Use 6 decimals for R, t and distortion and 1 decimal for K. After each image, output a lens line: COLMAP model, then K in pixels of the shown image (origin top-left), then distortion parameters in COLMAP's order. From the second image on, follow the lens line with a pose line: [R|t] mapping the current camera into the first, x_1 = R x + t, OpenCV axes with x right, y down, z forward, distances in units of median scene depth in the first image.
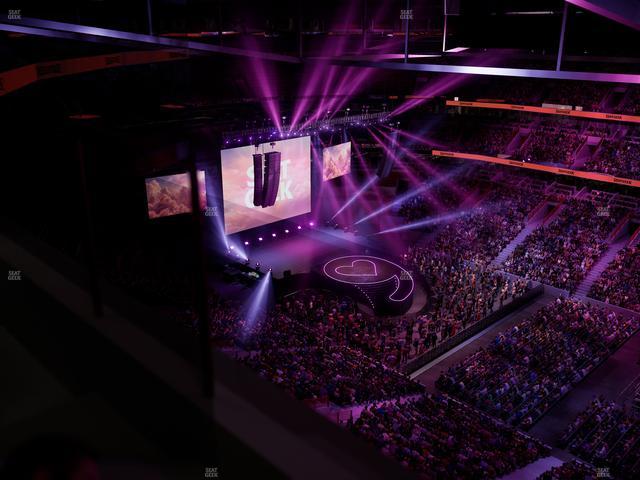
lens RADIAL K [[599.5, 0, 320.0], [0, 599.5, 240.0], [0, 0, 1]] dist [0.001155, -0.007238]
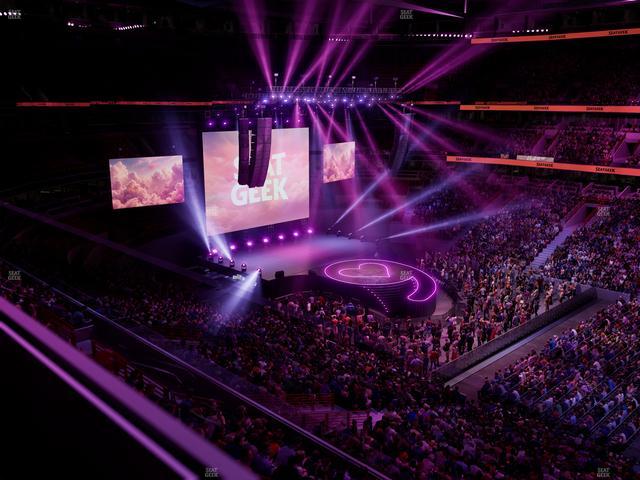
lens RADIAL K [[599.5, 0, 320.0], [0, 599.5, 240.0], [0, 0, 1]] dist [0.001155, -0.007238]
pose [[1.000000, -0.000119, 0.000646, -0.000567], [0.000187, 0.994316, -0.106465, 0.093301], [-0.000630, 0.106465, 0.994316, 0.181927]]
